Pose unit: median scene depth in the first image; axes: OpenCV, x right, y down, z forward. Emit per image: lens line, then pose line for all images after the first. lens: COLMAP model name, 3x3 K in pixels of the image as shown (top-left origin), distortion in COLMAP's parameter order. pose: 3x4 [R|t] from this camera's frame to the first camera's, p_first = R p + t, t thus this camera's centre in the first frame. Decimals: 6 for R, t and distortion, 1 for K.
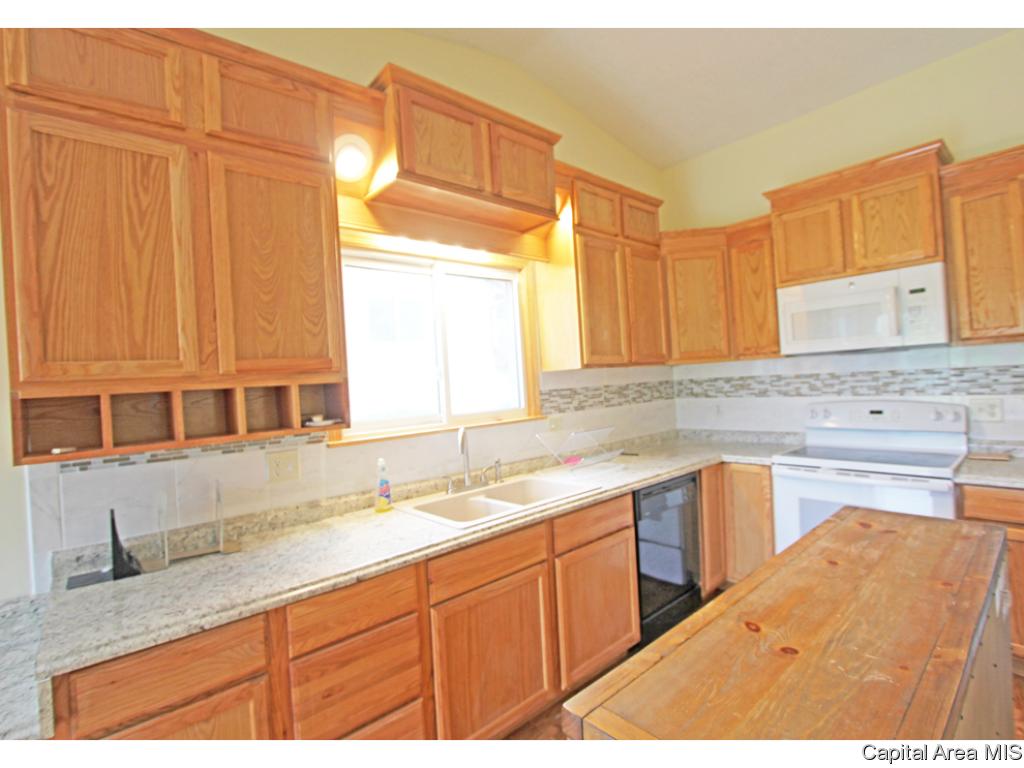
lens RADIAL K [[489.3, 0, 488.3], [0, 489.3, 379.5], [0, 0, 1]] dist [-0.019775, 0.001023]
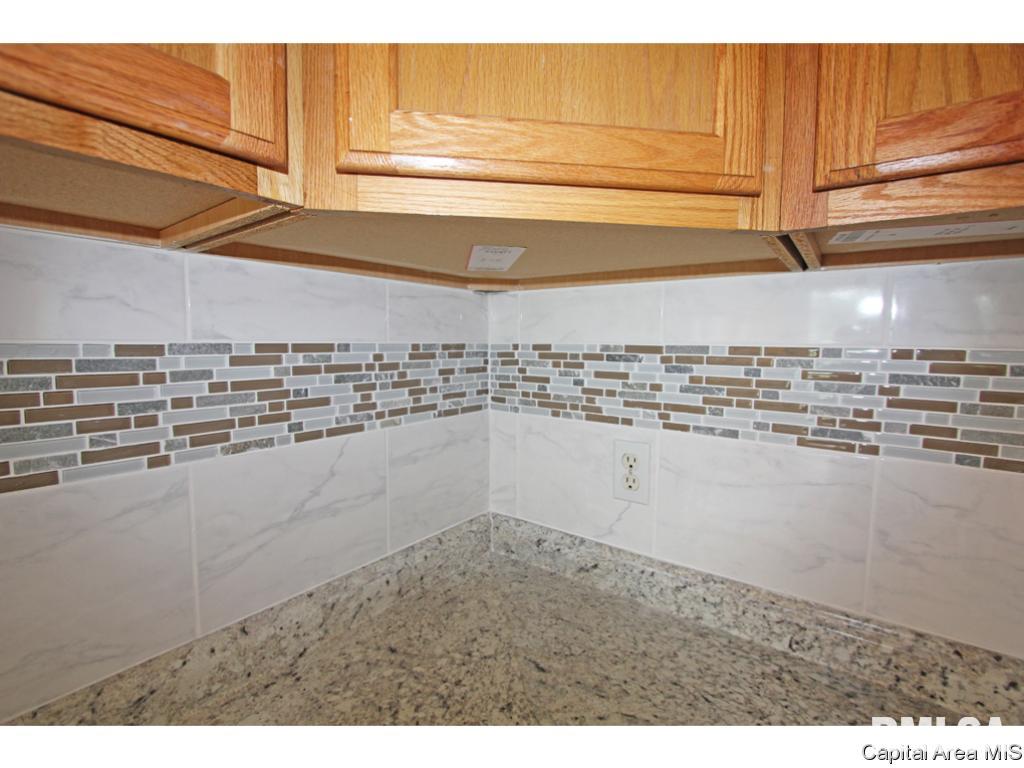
lens RADIAL K [[469.2, 0, 510.3], [0, 469.2, 380.6], [0, 0, 1]] dist [-0.015805, 0.000922]
pose [[0.971583, 0.049791, 0.231405, 0.566487], [-0.068844, 0.994804, 0.075002, 0.001093], [-0.226468, -0.088801, 0.969962, 1.253911]]
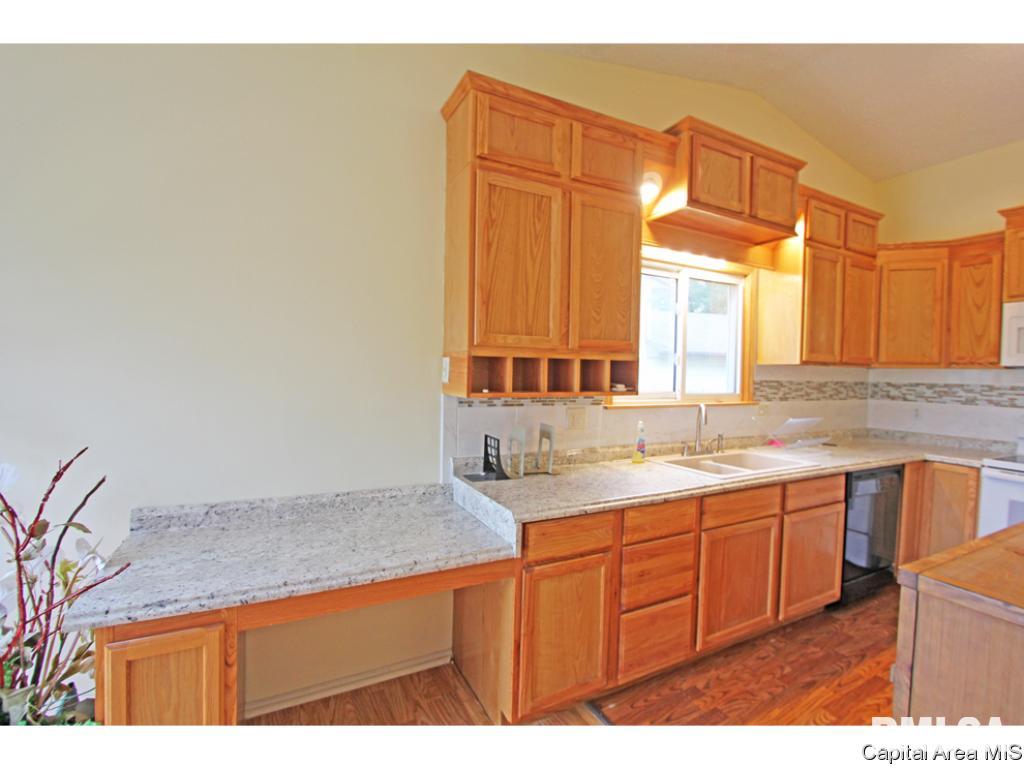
lens RADIAL K [[469.2, 0, 510.3], [0, 469.2, 380.6], [0, 0, 1]] dist [-0.015805, 0.000922]
pose [[0.973834, 0.083681, -0.211291, -0.283694], [-0.076342, 0.996168, 0.042673, 0.024902], [0.214052, -0.025426, 0.976491, -0.265898]]
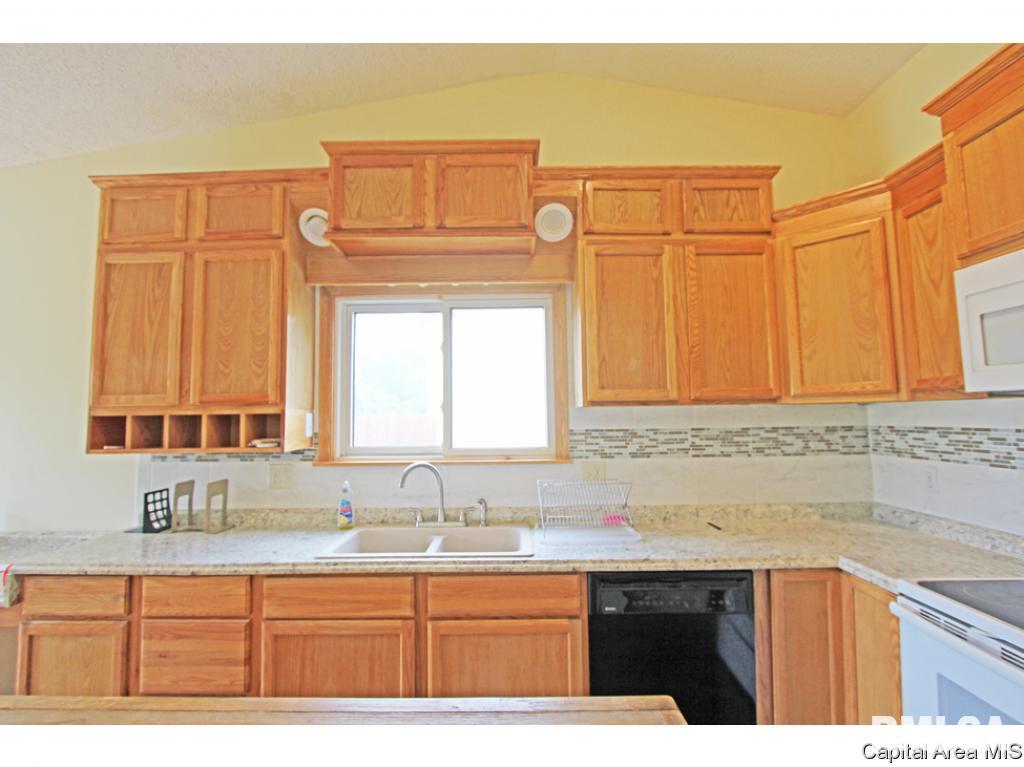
lens RADIAL K [[469.2, 0, 510.3], [0, 469.2, 380.1], [0, 0, 1]] dist [-0.015805, 0.000922]
pose [[0.762462, -0.000361, -0.647033, 0.713888], [-0.028254, 0.999027, -0.033852, -0.042991], [0.646416, 0.044092, 0.761710, 0.377971]]
